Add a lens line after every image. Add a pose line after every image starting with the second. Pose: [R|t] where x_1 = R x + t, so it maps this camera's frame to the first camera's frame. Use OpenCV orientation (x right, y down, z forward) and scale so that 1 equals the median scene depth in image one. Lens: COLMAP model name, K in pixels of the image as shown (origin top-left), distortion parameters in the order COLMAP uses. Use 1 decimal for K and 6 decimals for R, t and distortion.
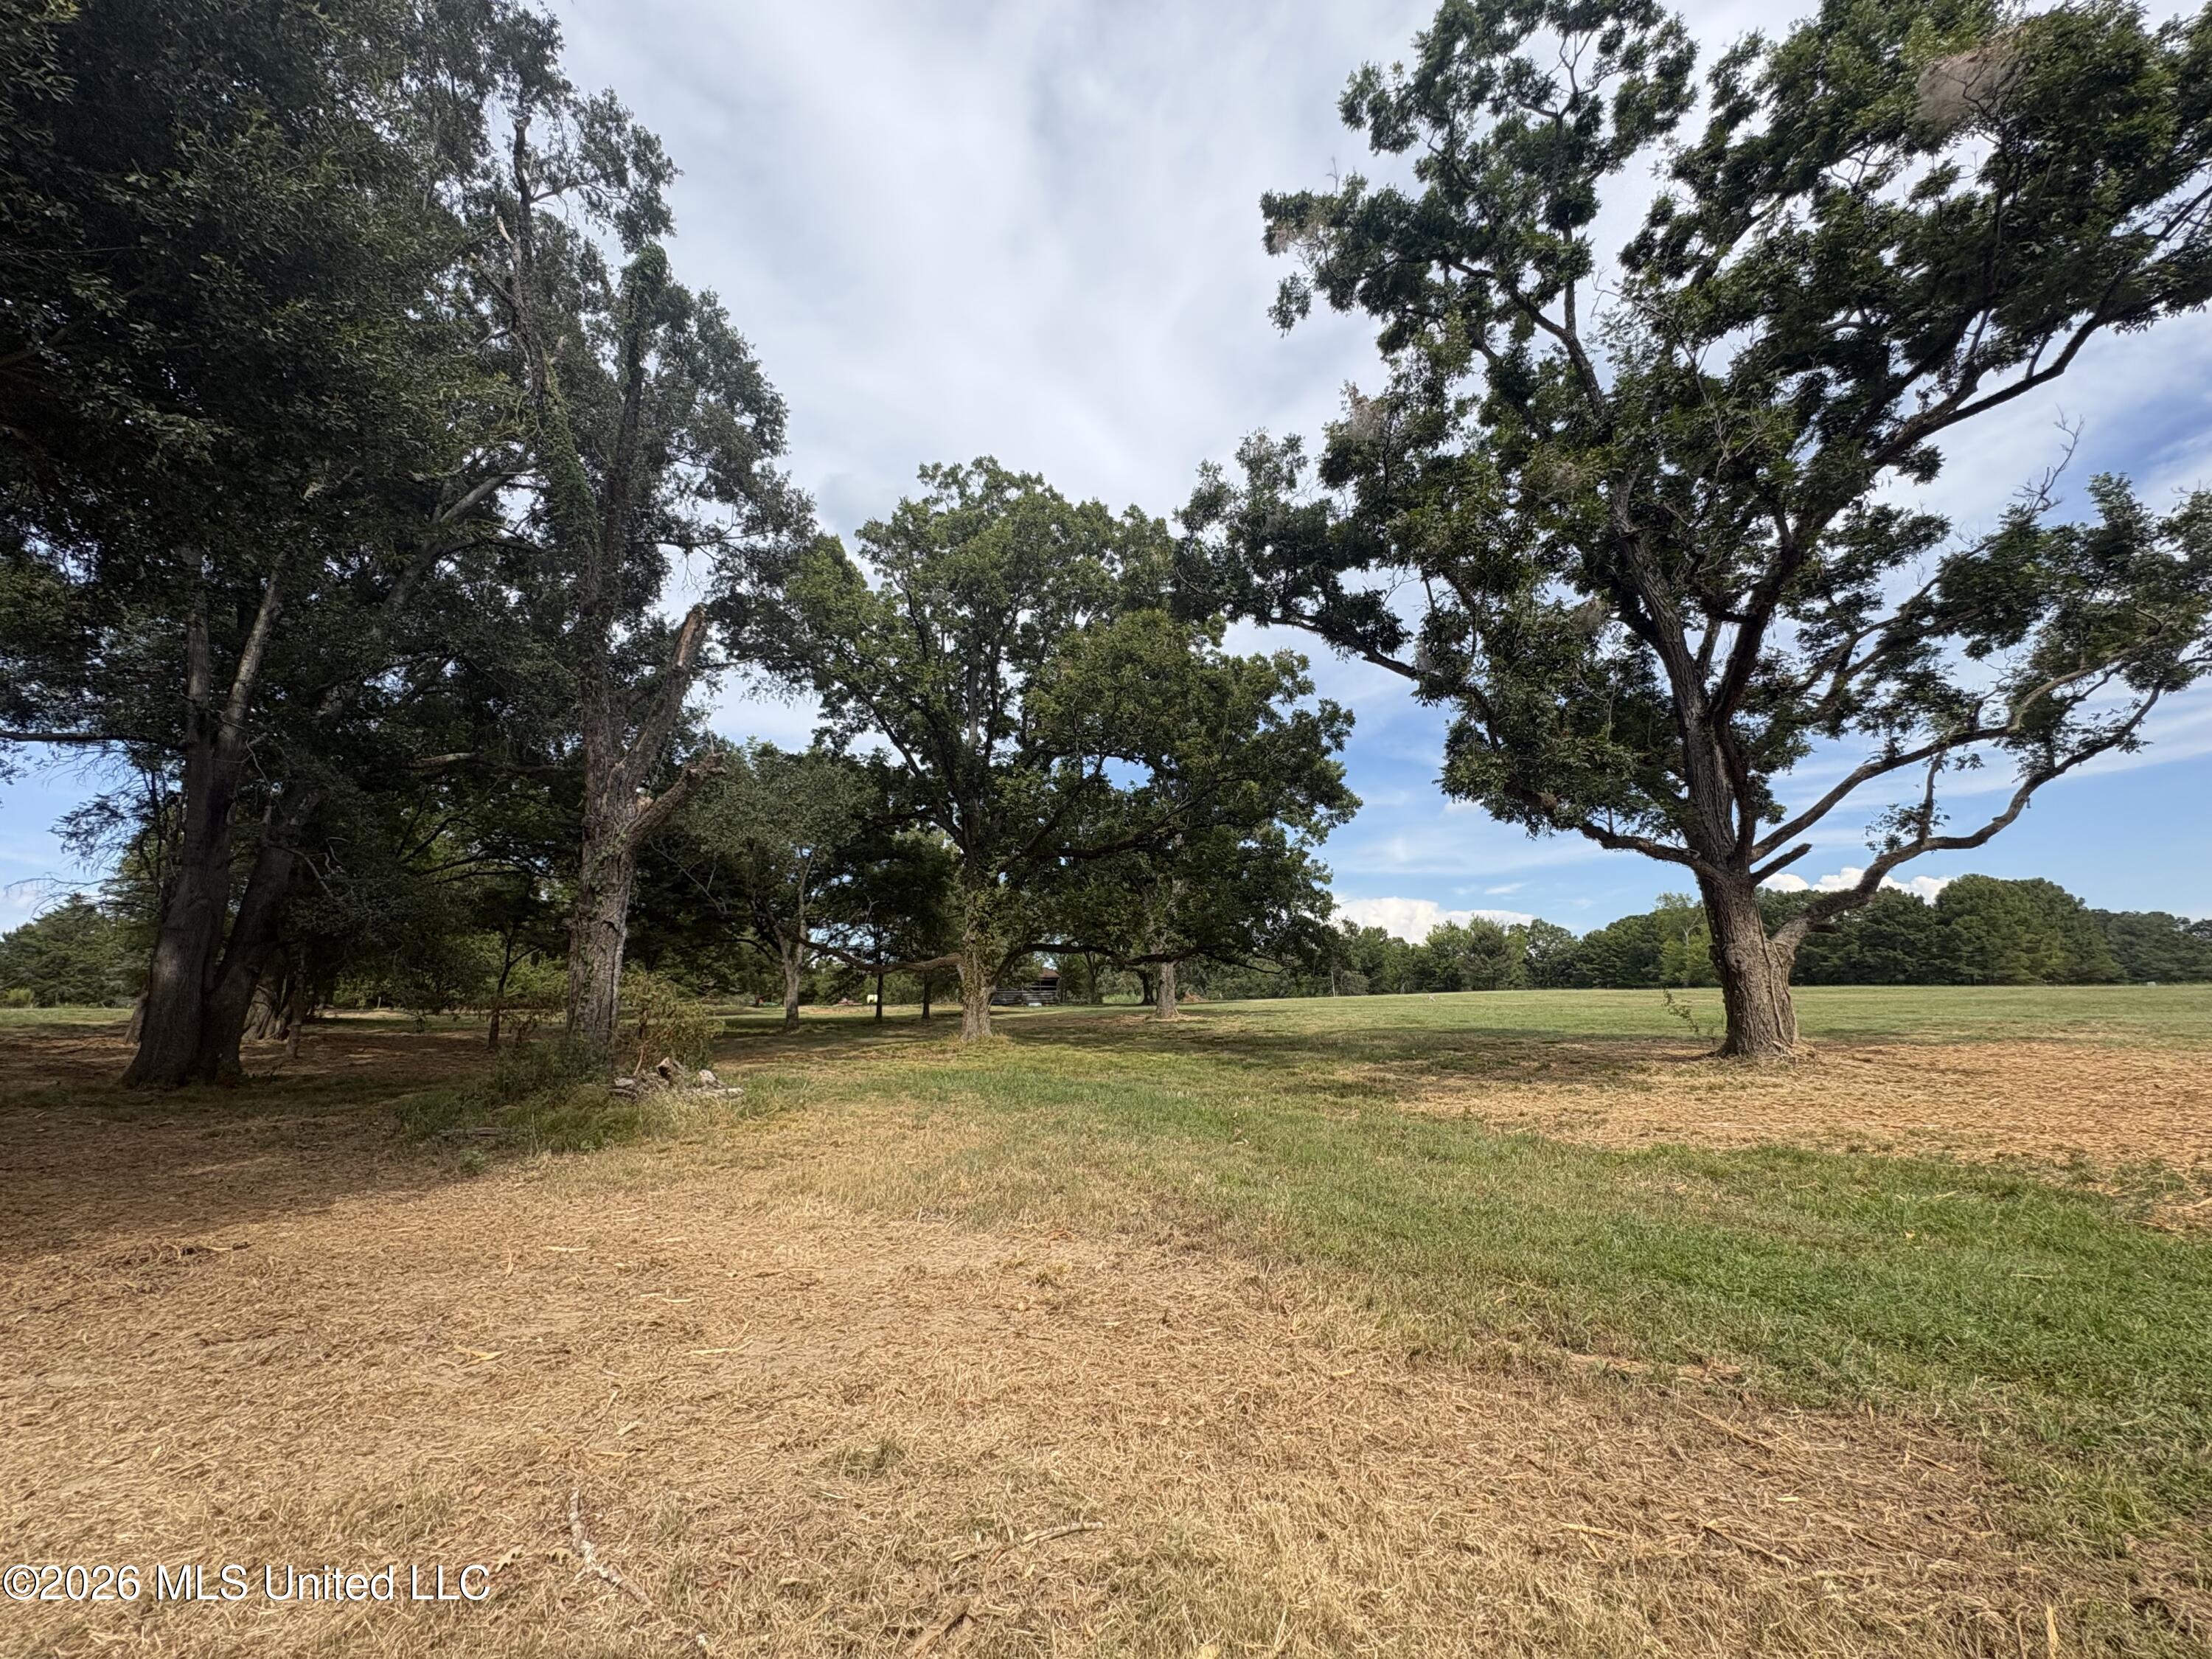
lens RADIAL K [[883.7, 0, 1105.7], [0, 883.7, 837.0], [0, 0, 1]] dist [0.001116, -0.000254]
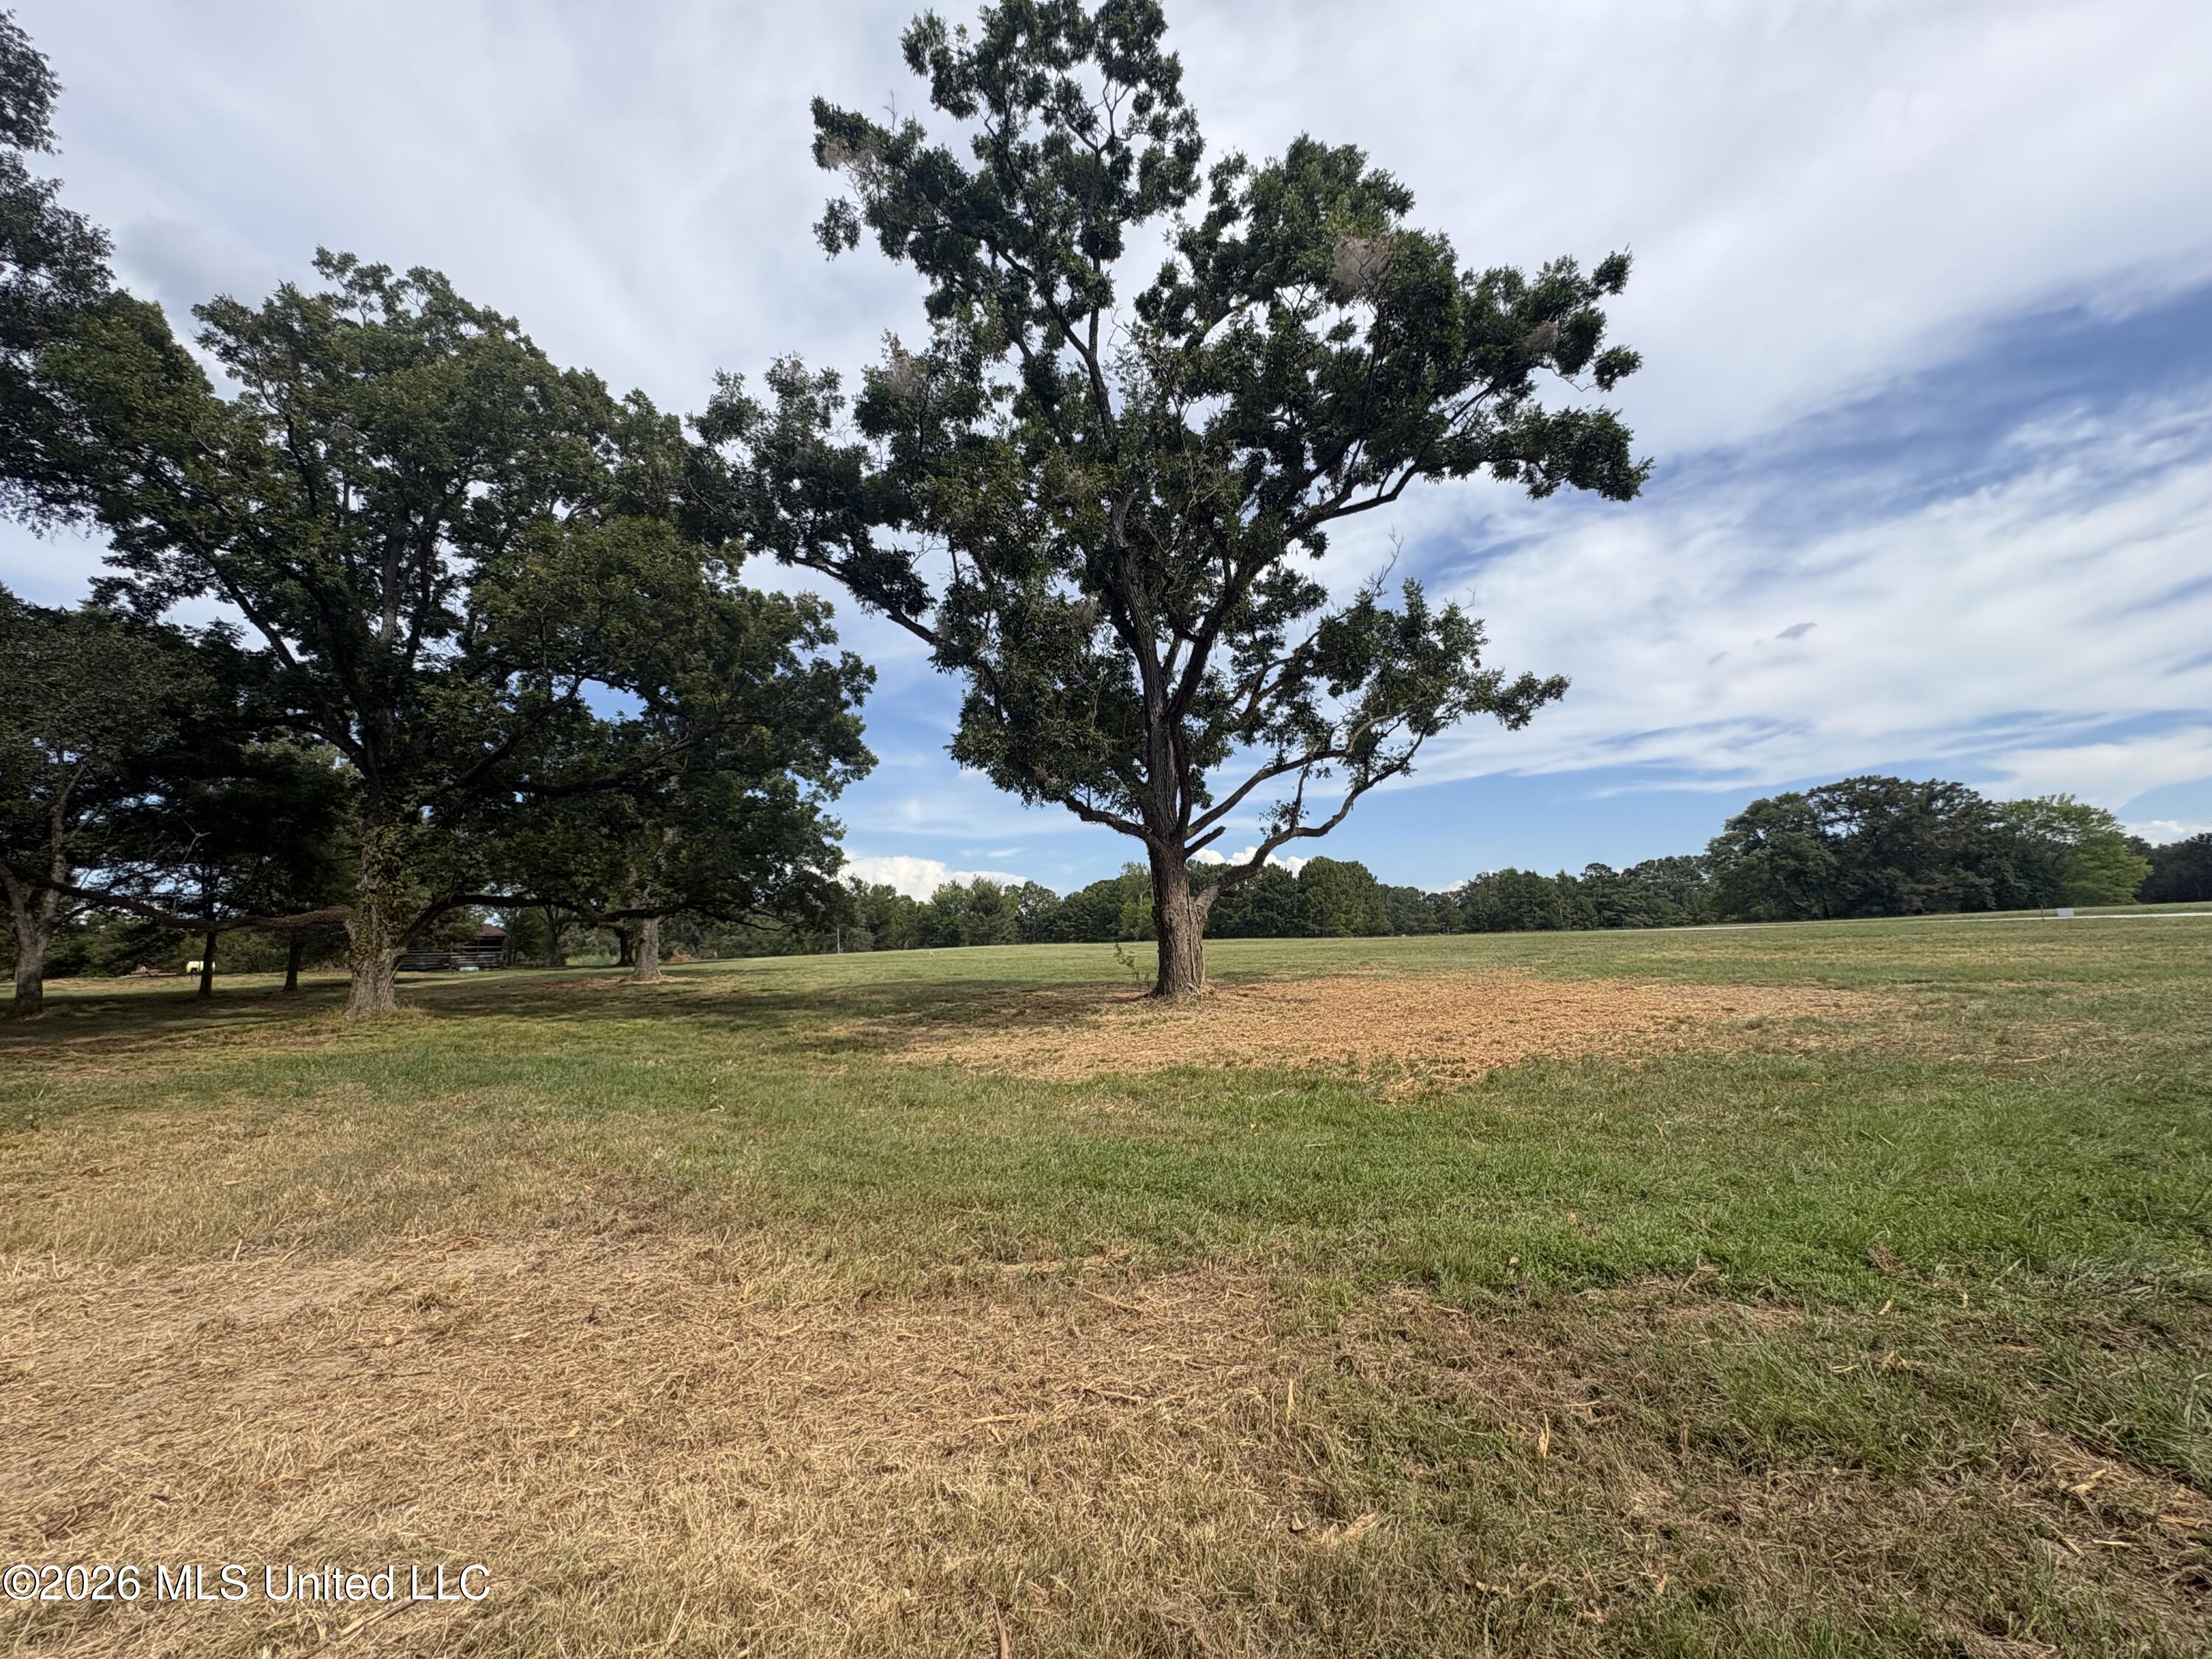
lens RADIAL K [[885.9, 0, 1103.8], [0, 885.9, 834.5], [0, 0, 1]] dist [0.001790, 0.000093]
pose [[0.859496, 0.052163, 0.508474, 0.004172], [-0.075289, 0.996848, 0.025001, 0.000280], [-0.505568, -0.059771, 0.860714, 0.000315]]
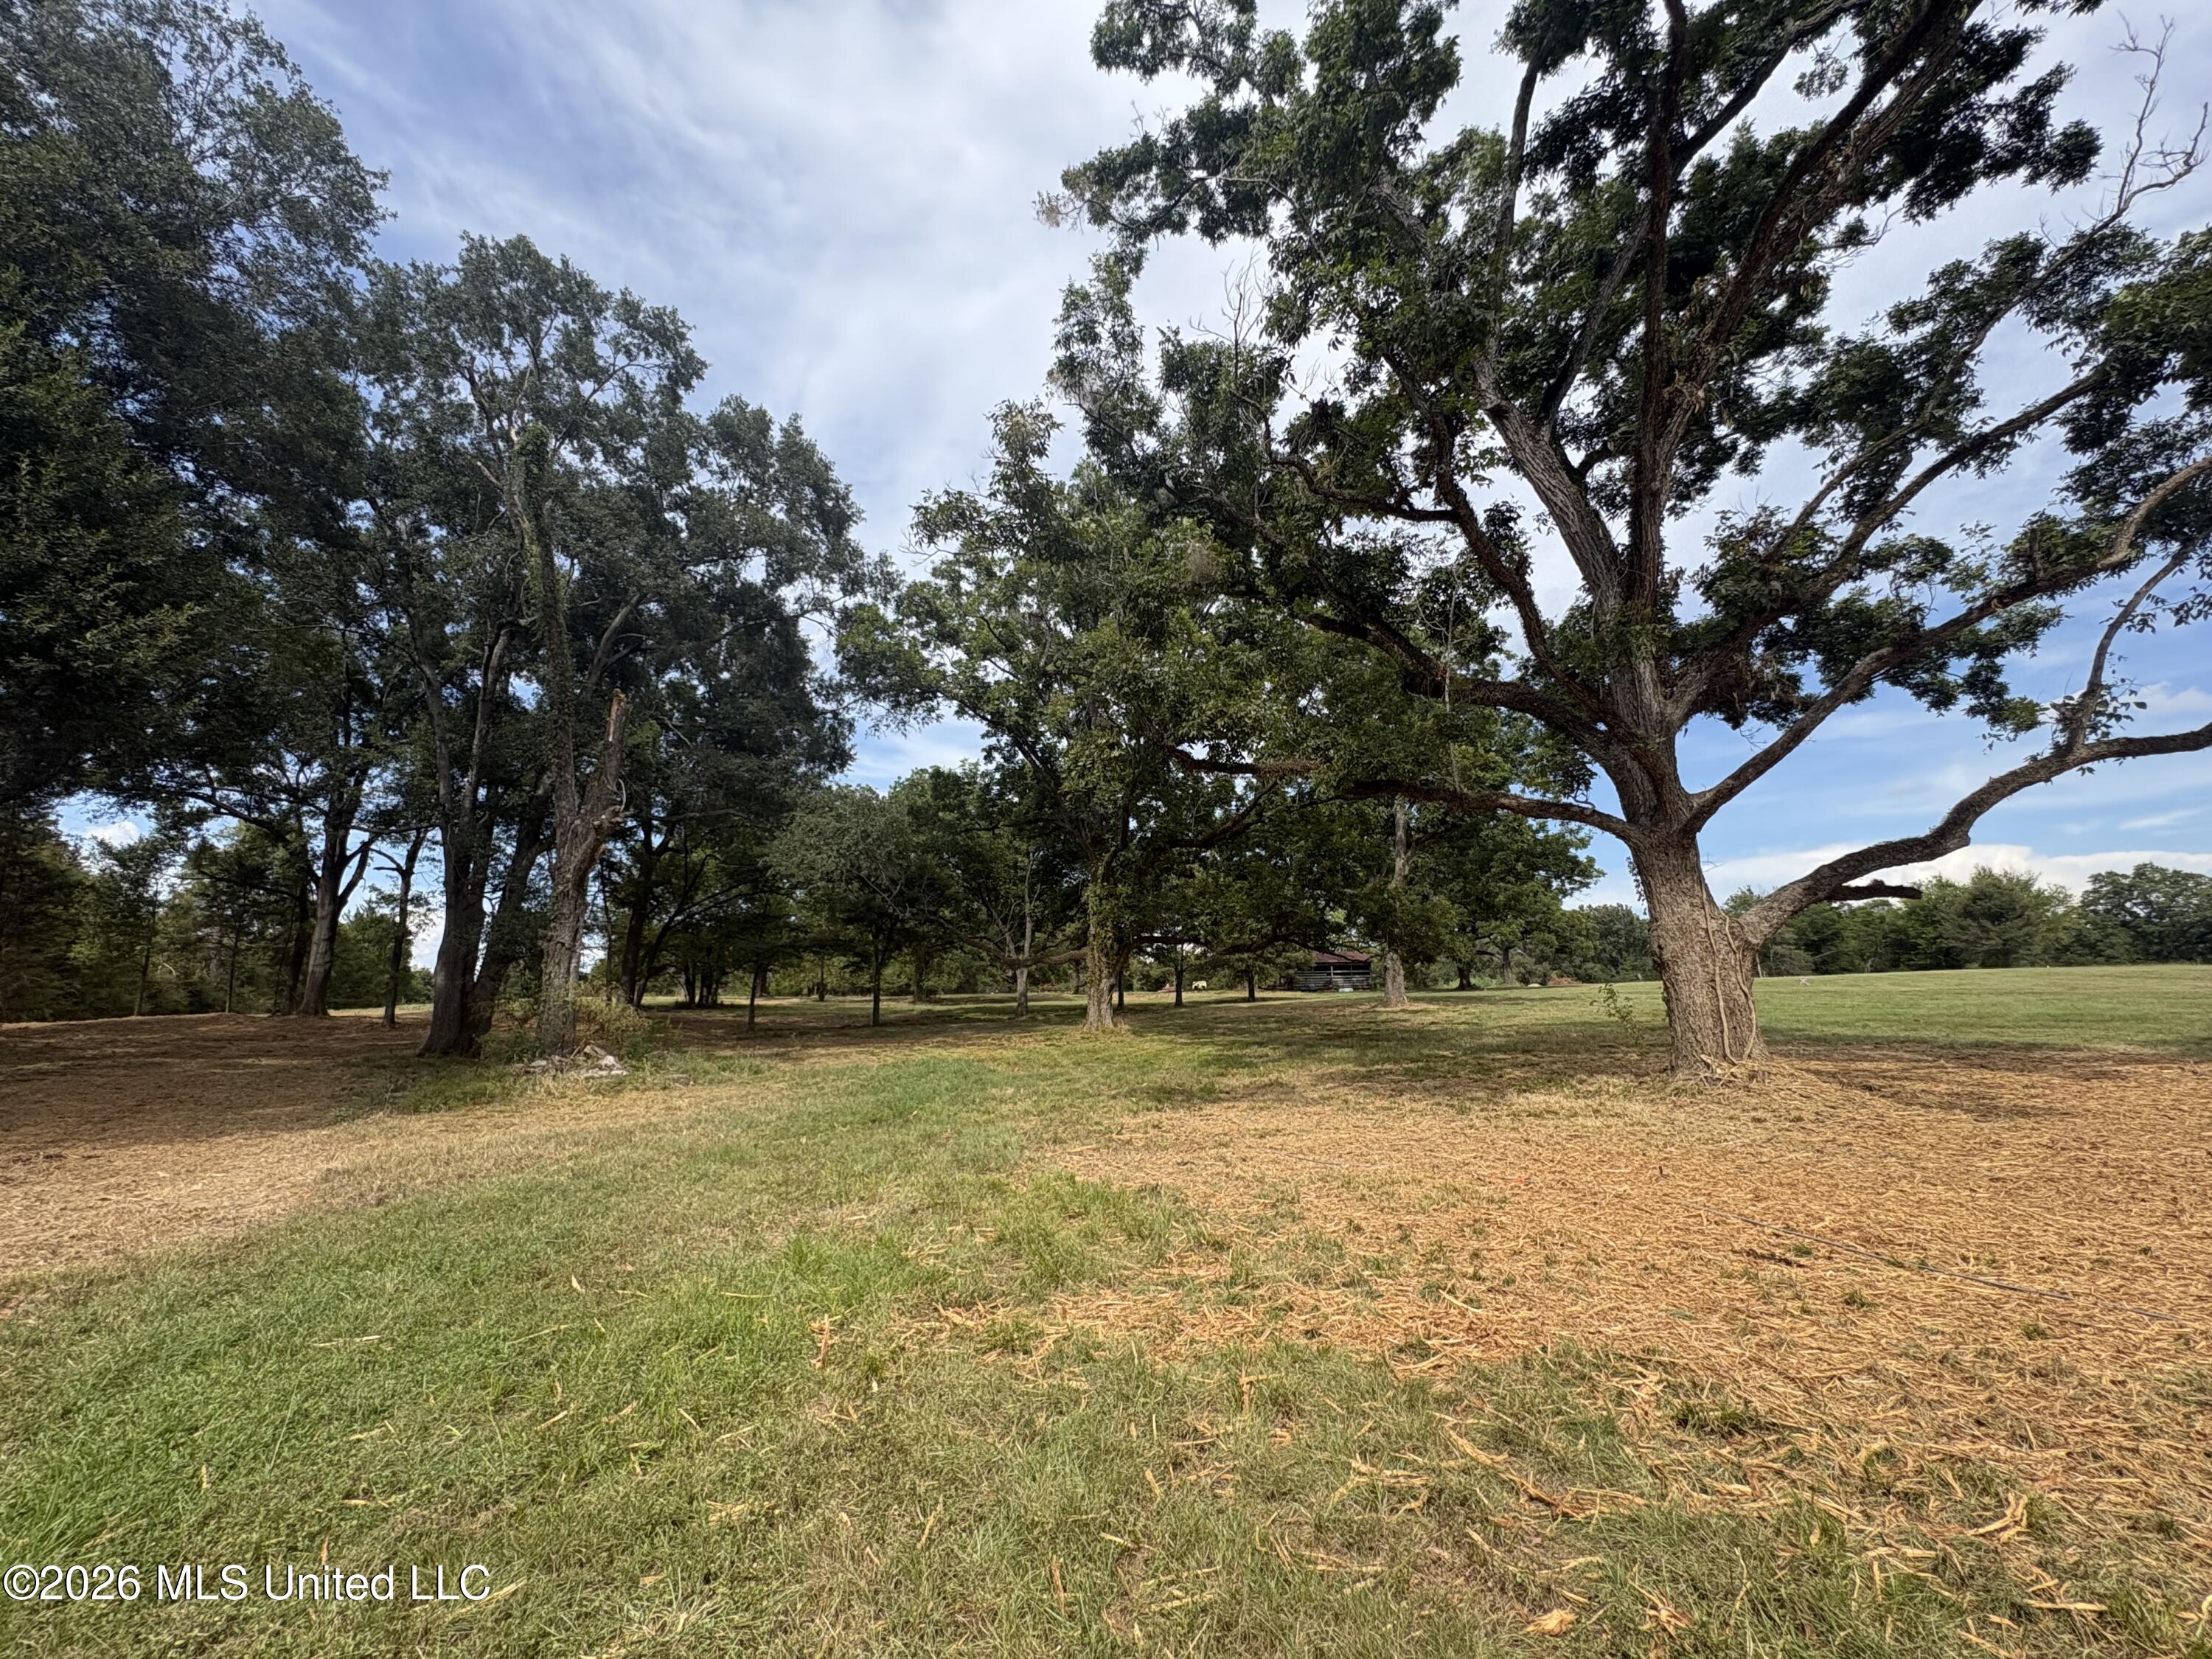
lens RADIAL K [[885.9, 0, 1103.8], [0, 885.9, 834.5], [0, 0, 1]] dist [0.001790, 0.000093]
pose [[0.898770, -0.079878, -0.431082, 0.336859], [0.086961, 0.996206, -0.003287, 0.003924], [0.429709, -0.034533, 0.902307, 0.067447]]
